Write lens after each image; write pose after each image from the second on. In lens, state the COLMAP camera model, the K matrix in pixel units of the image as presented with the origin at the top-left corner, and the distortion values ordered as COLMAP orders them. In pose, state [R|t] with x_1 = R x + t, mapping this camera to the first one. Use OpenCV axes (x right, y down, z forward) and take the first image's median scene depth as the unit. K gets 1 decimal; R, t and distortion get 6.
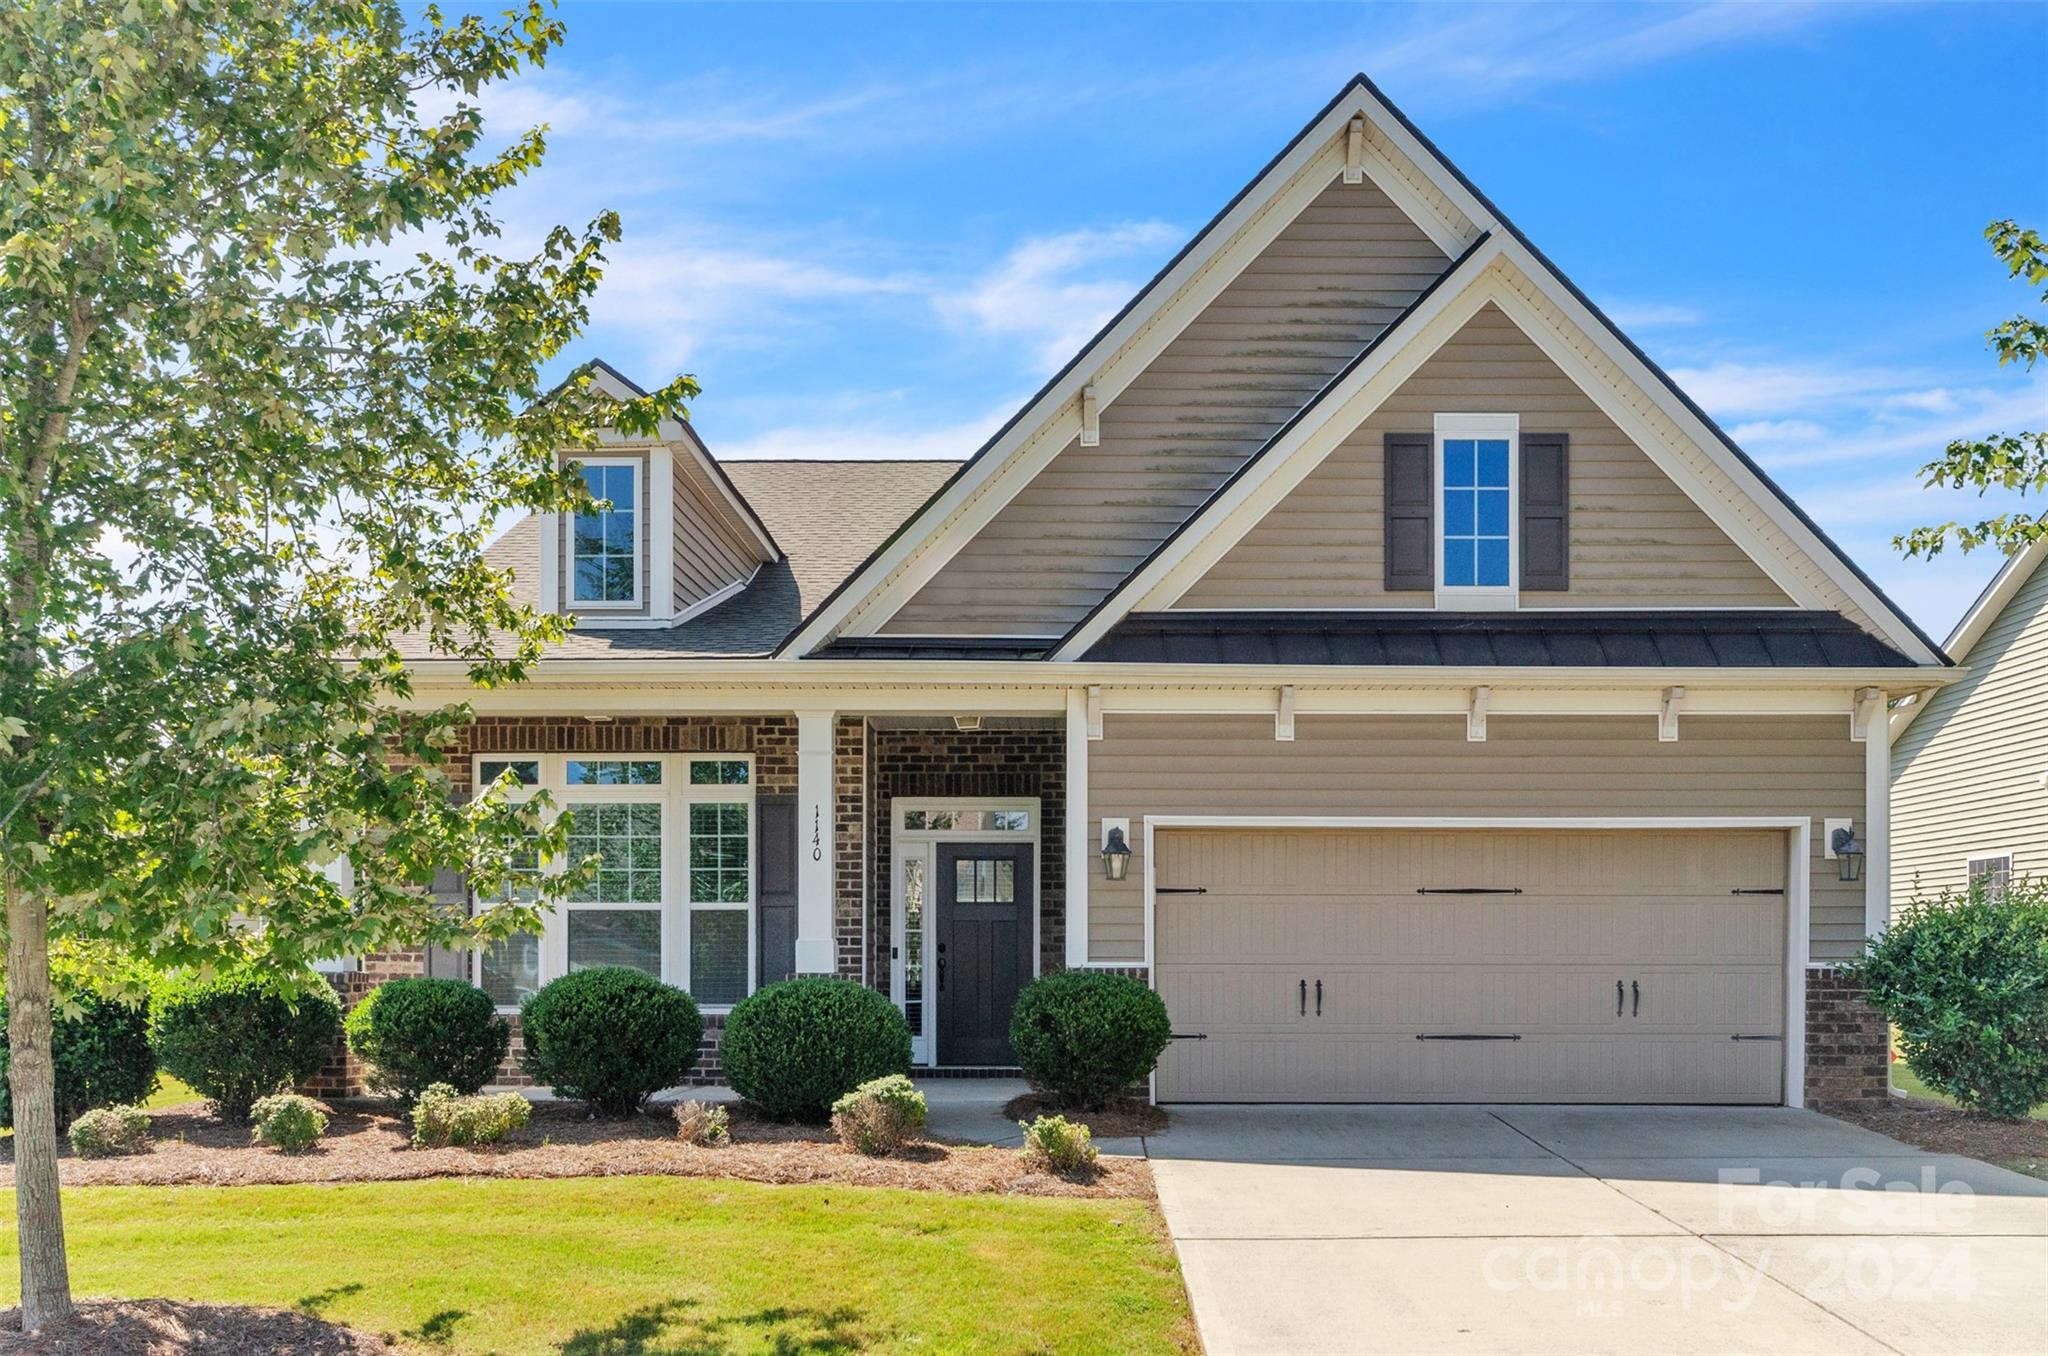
lens RADIAL K [[1758.4, 0, 1041.7], [0, 1758.4, 623.7], [0, 0, 1]] dist [0.003991, -0.005346]
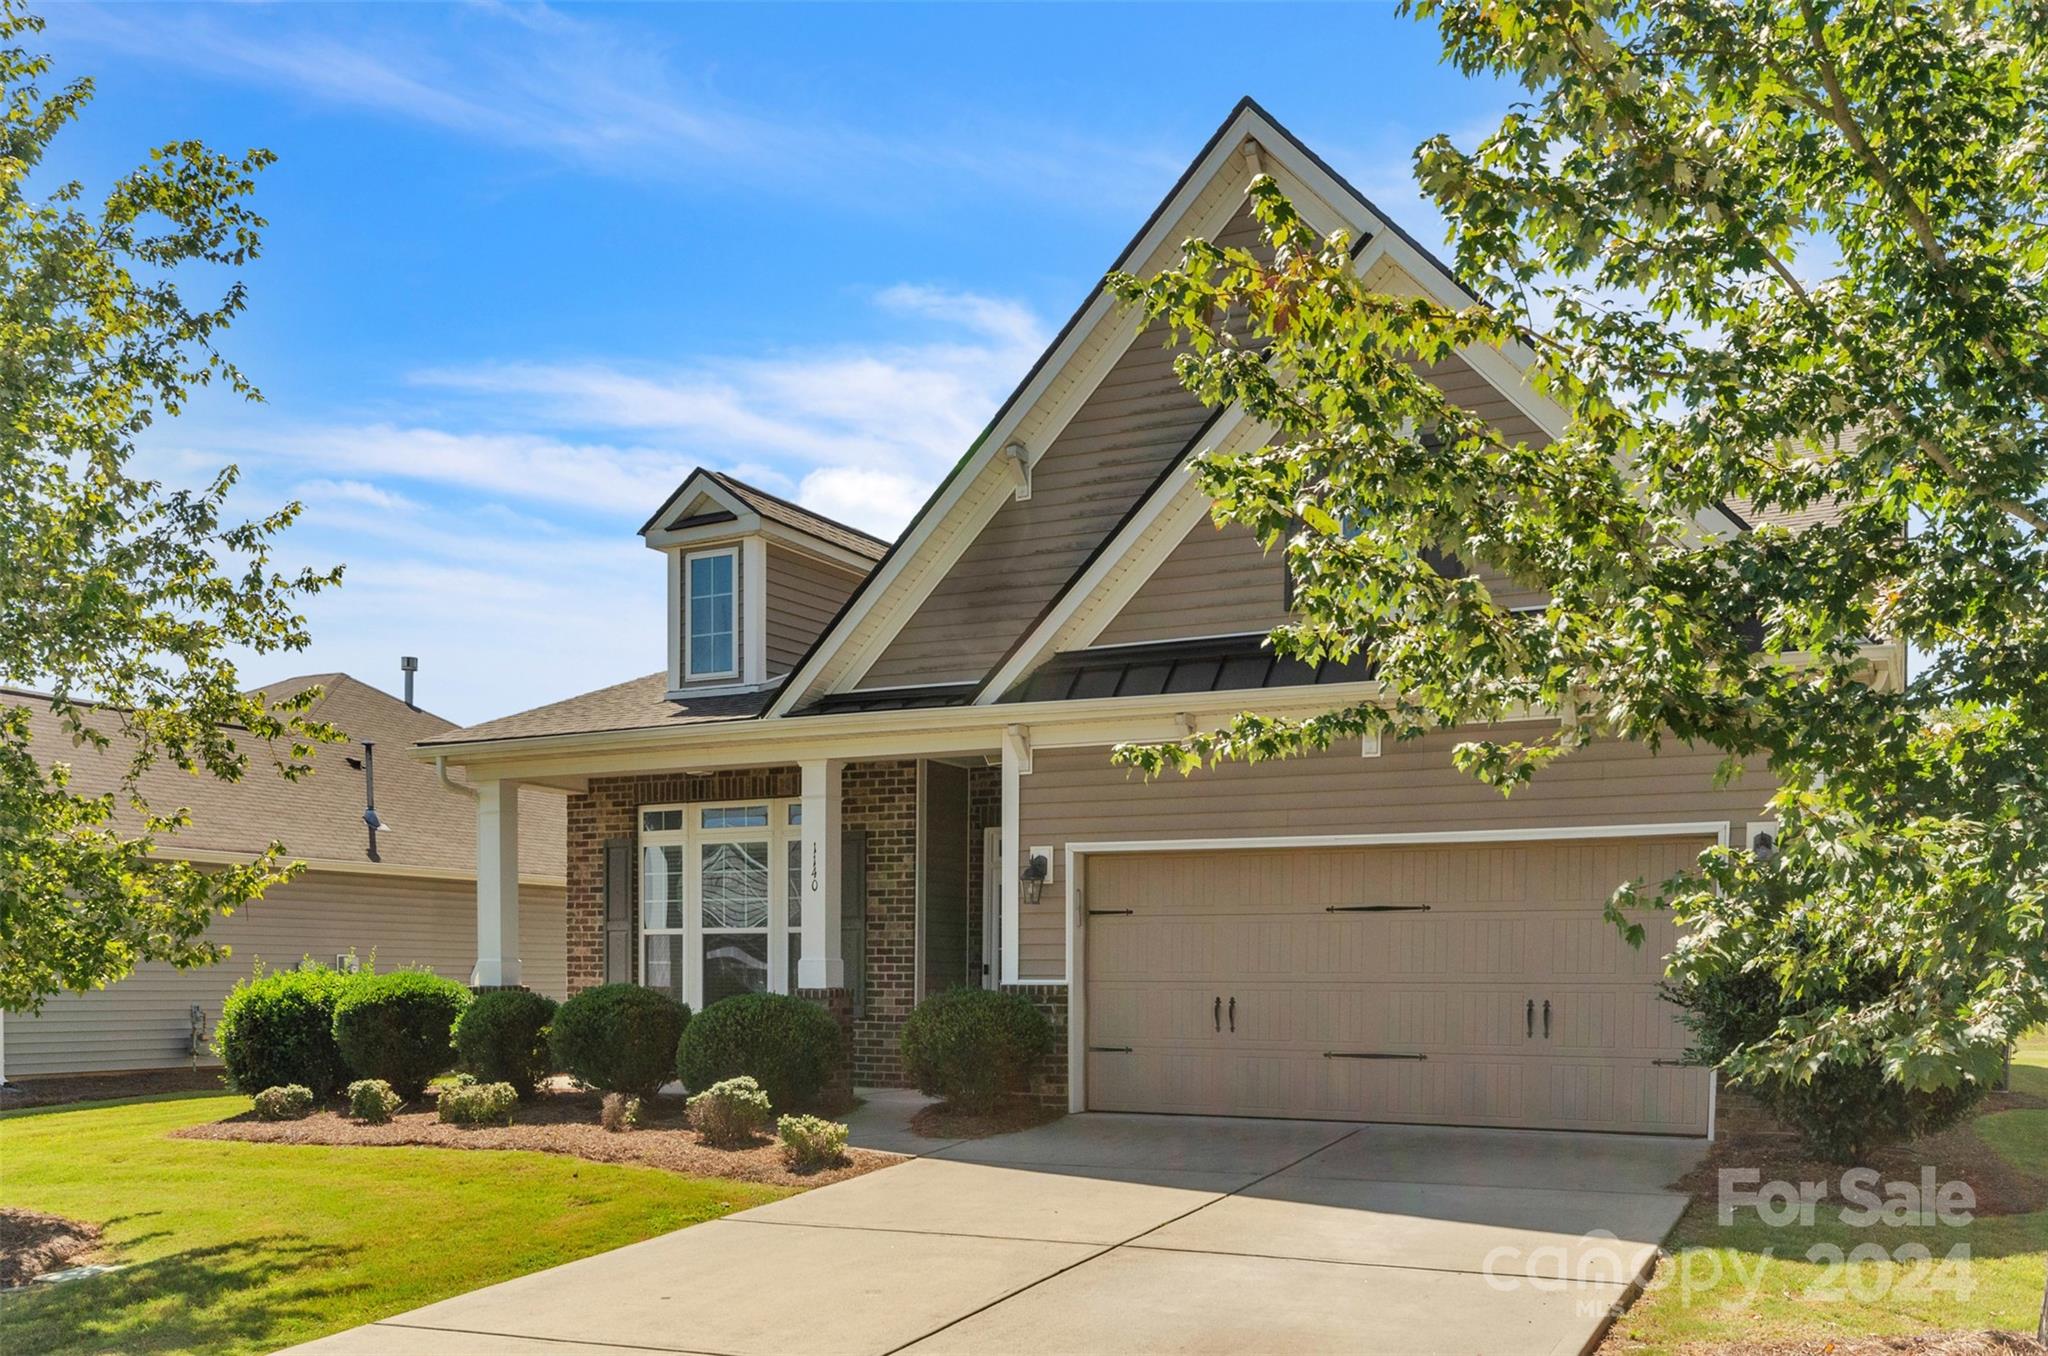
lens RADIAL K [[1758.4, 0, 1022.2], [0, 1758.4, 678.7], [0, 0, 1]] dist [0.003991, -0.005346]
pose [[0.897844, -0.071538, -0.434463, 0.505243], [0.083004, 0.996521, 0.007445, -0.000542], [0.432419, -0.042747, 0.900659, 0.030941]]
